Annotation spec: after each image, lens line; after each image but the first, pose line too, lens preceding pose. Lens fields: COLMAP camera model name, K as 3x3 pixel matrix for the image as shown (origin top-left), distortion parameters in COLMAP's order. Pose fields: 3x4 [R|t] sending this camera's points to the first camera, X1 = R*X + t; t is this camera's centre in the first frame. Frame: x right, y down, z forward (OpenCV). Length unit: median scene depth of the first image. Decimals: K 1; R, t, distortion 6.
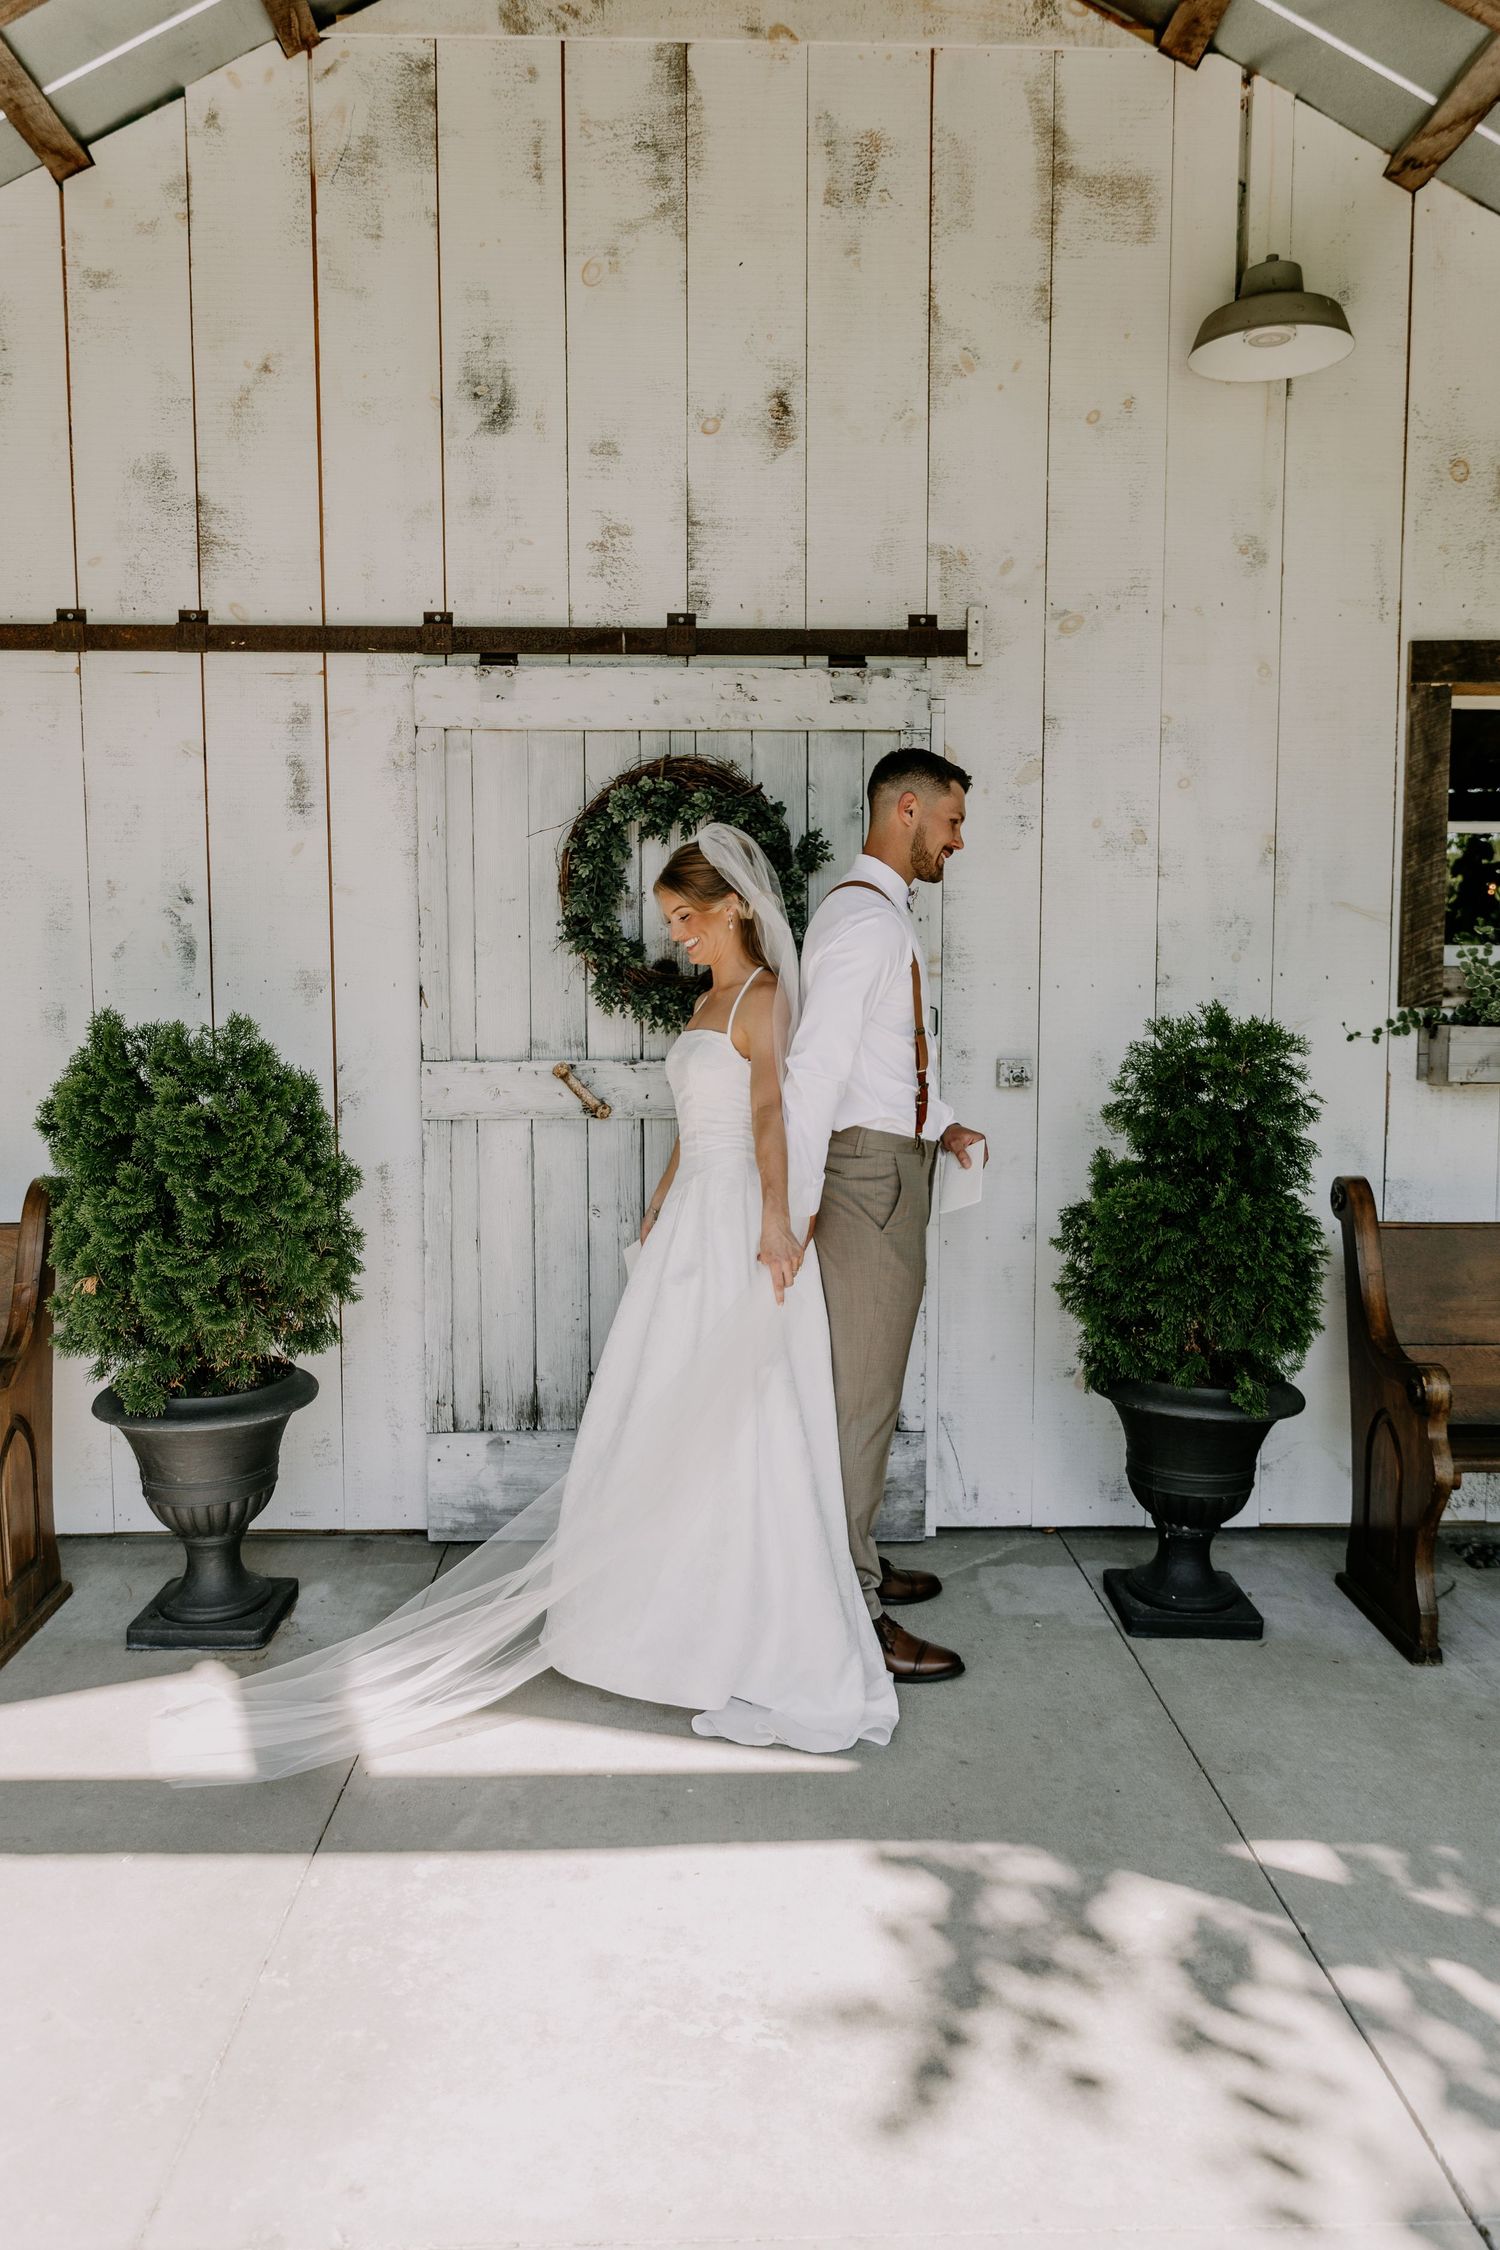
lens RADIAL K [[1606.4, 0, 749.7], [0, 1606.4, 1124.8], [0, 0, 1]] dist [-0.003034, -0.001319]
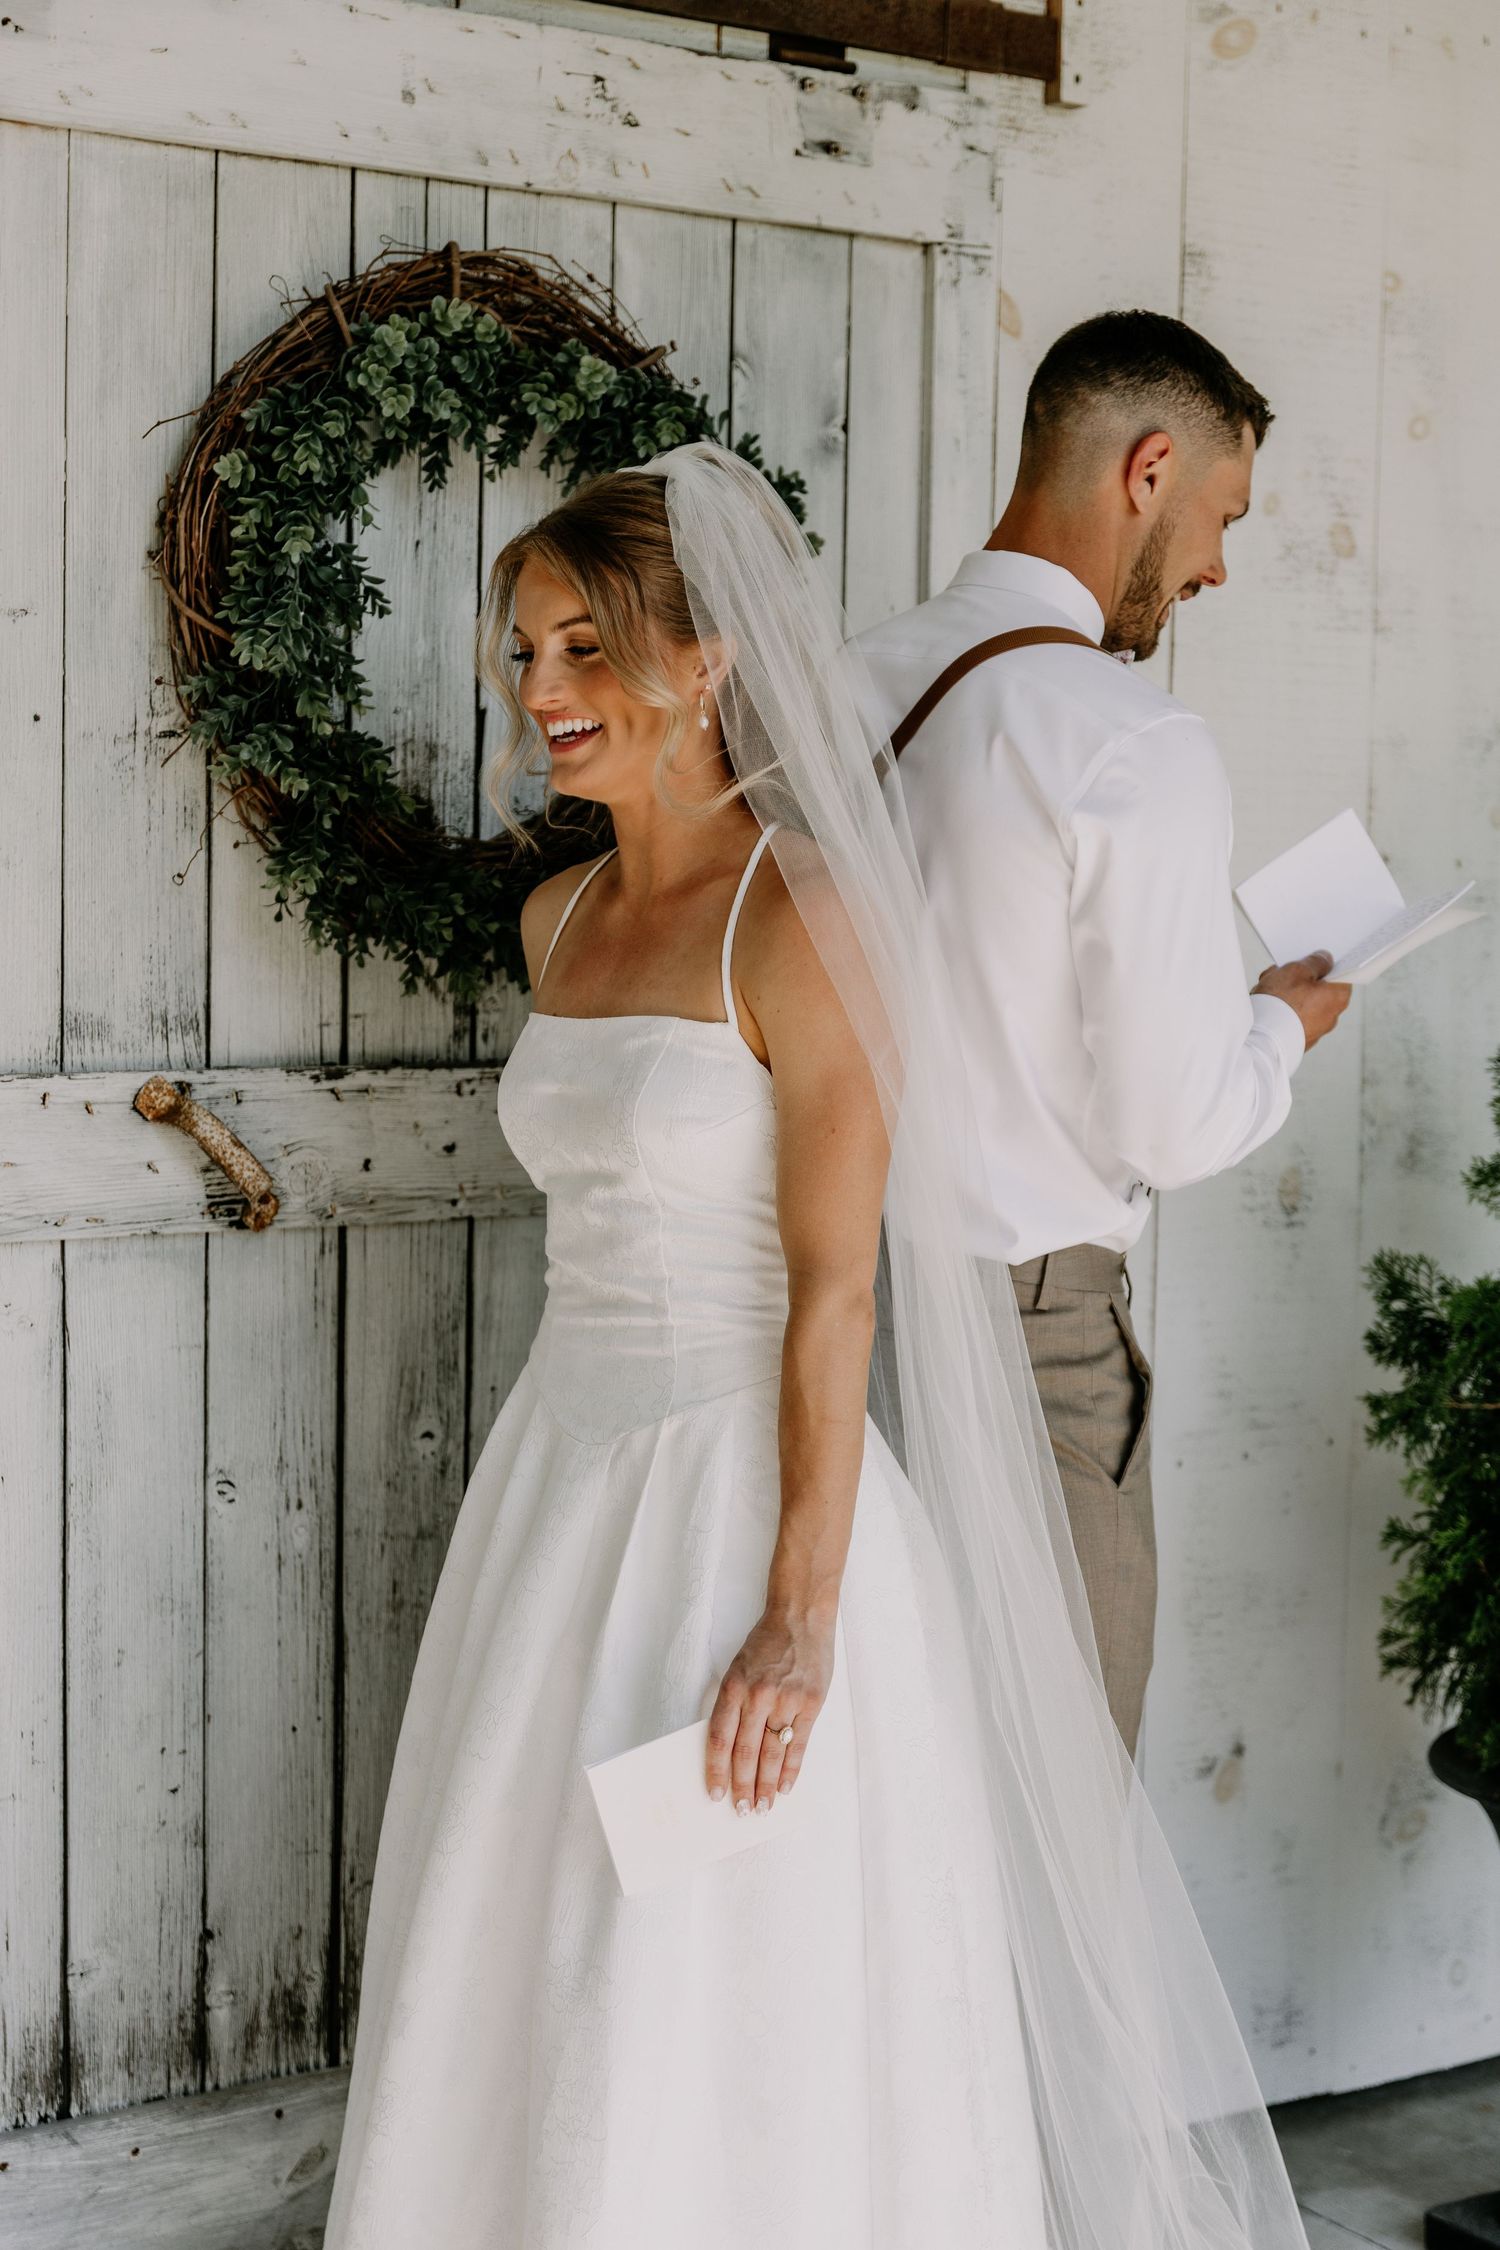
lens RADIAL K [[3599.8, 0, 721.7], [0, 3599.8, 1132.9], [0, 0, 1]] dist [-0.014932, 0.000000]
pose [[0.839469, -0.027262, 0.542723, -0.452396], [0.024822, 0.999622, 0.011819, -0.033355], [-0.542840, 0.003550, 0.839829, 0.268596]]
